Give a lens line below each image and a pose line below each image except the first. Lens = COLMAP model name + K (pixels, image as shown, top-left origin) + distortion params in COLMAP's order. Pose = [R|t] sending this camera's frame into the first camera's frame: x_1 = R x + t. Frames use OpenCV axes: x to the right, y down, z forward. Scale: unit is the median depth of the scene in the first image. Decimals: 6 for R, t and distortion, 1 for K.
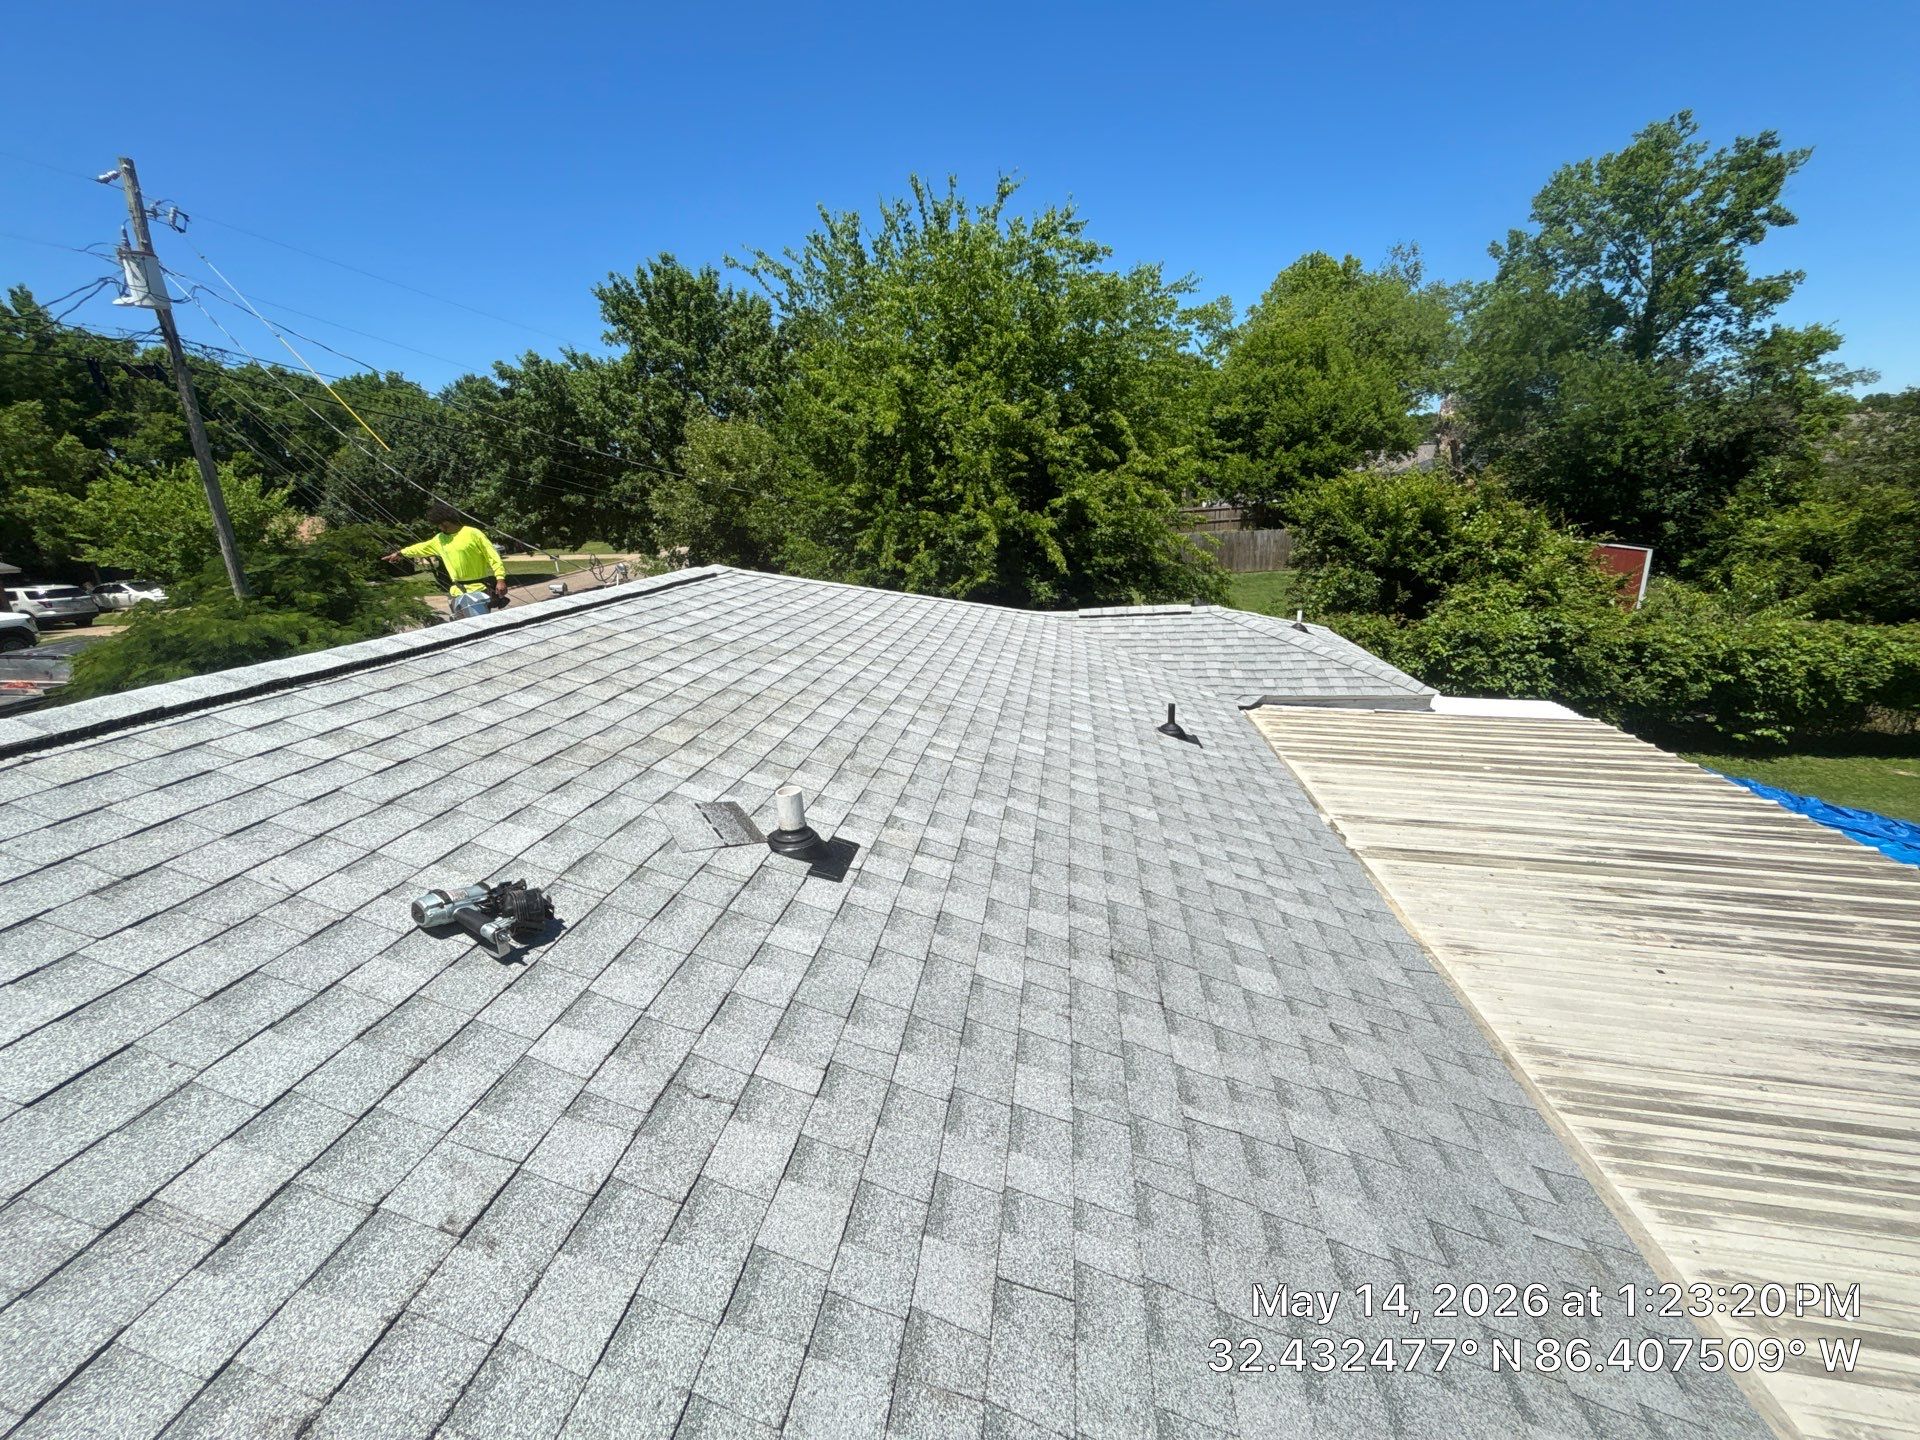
lens RADIAL K [[774.8, 0, 957.6], [0, 774.8, 715.5], [0, 0, 1]] dist [-0.002275, 0.000953]
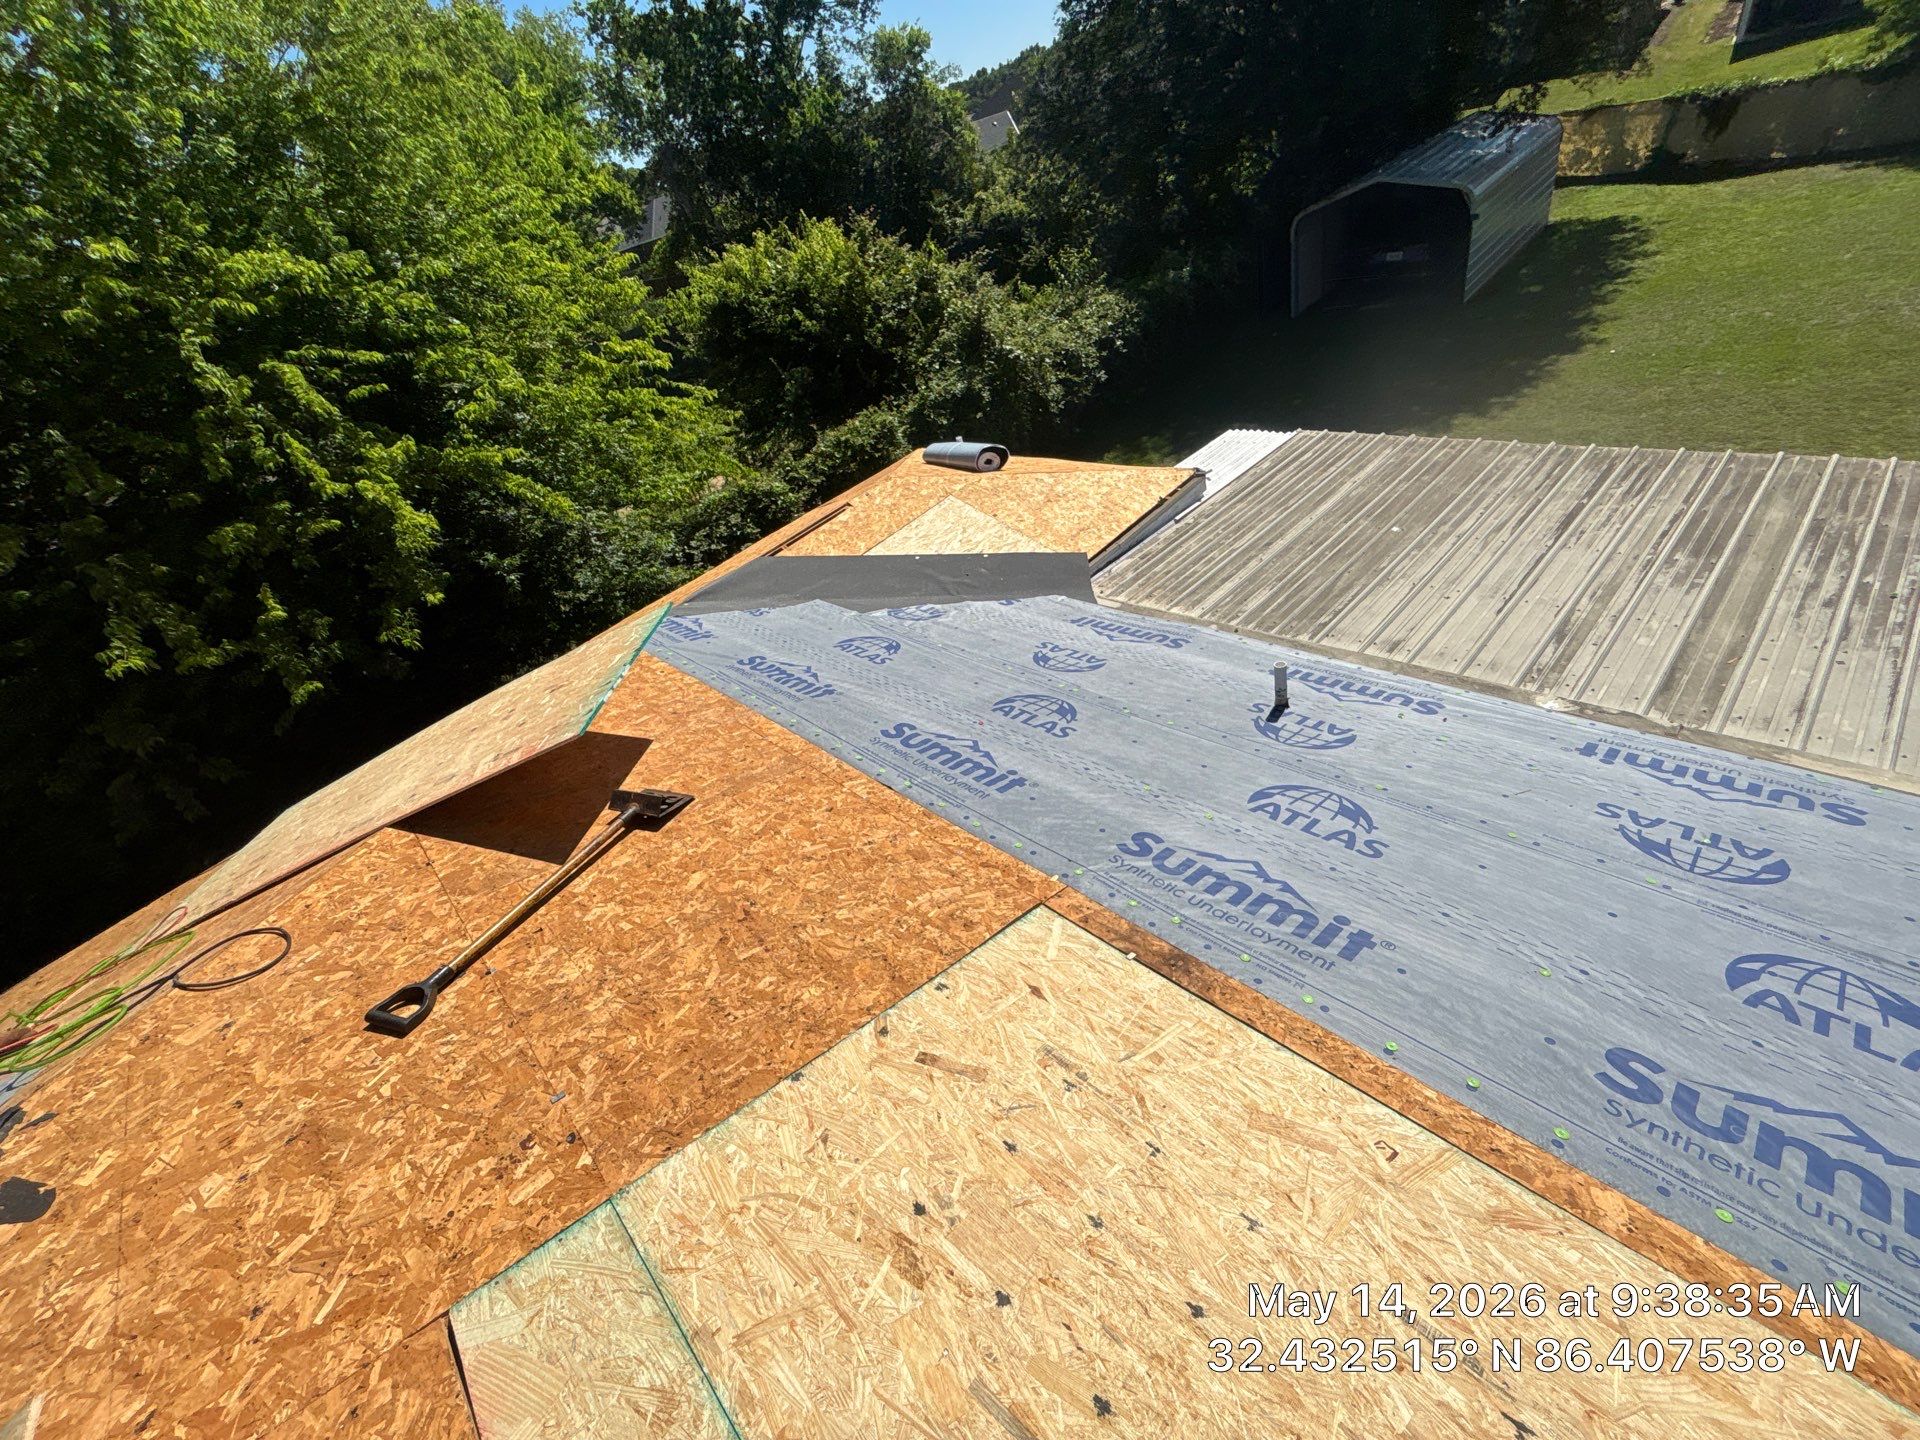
lens RADIAL K [[774.8, 0, 947.5], [0, 774.8, 716.2], [0, 0, 1]] dist [-0.002275, 0.000953]
pose [[0.597938, -0.569303, 0.564238, -0.081046], [0.436215, 0.821691, 0.366799, -0.109071], [-0.672449, 0.026806, 0.739658, 0.260199]]
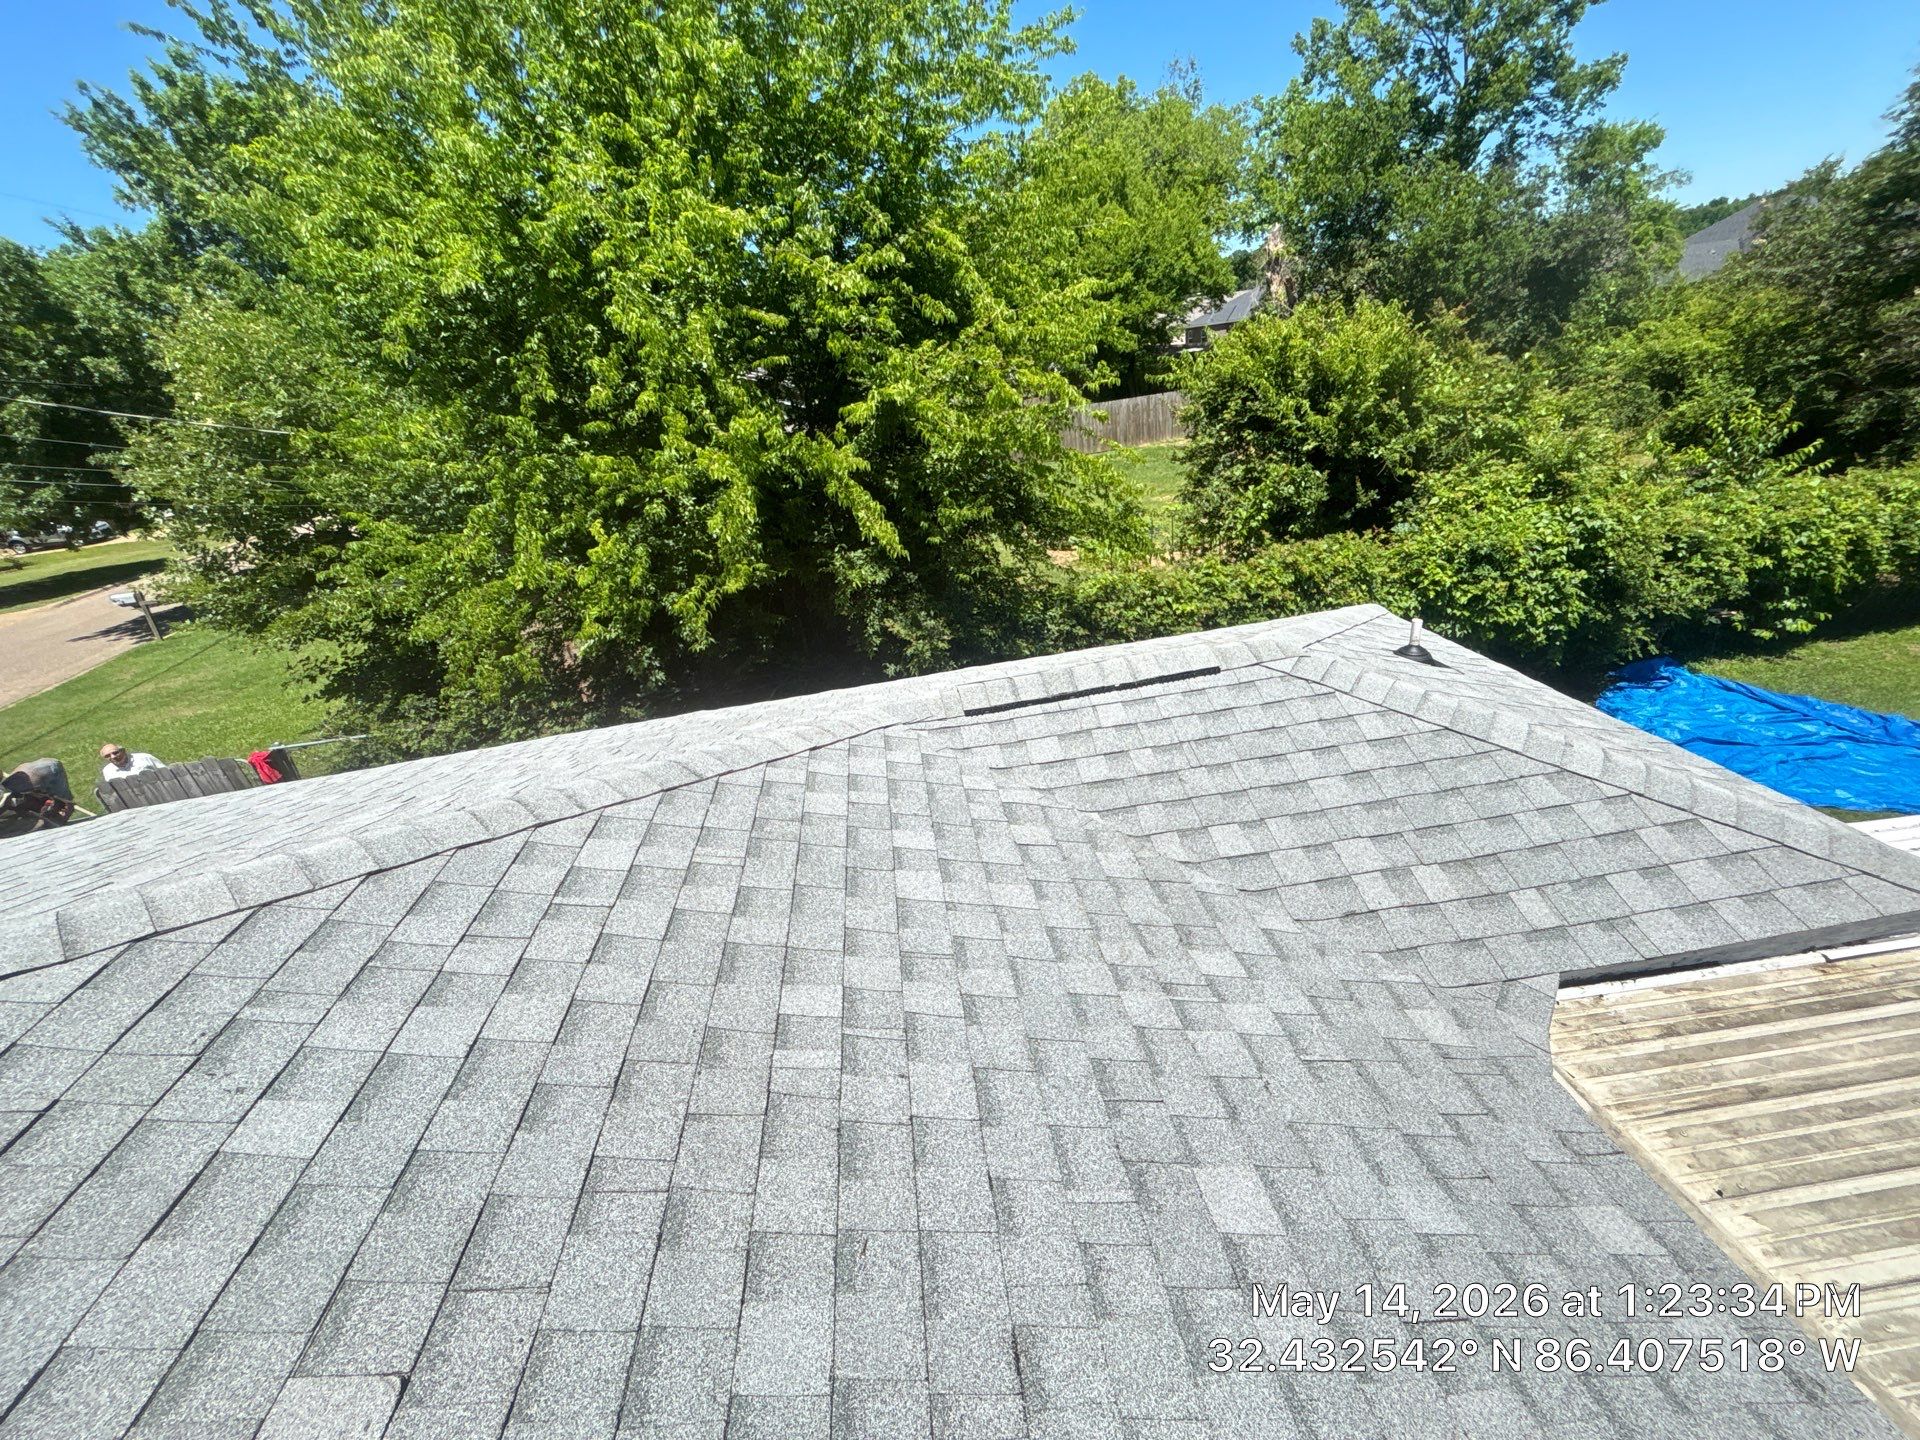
lens RADIAL K [[774.8, 0, 953.8], [0, 774.8, 709.6], [0, 0, 1]] dist [-0.002275, 0.000953]
pose [[0.964485, -0.173108, 0.199507, 0.039391], [0.146829, 0.979228, 0.139837, -0.106325], [-0.219570, -0.105577, 0.969867, 0.342047]]
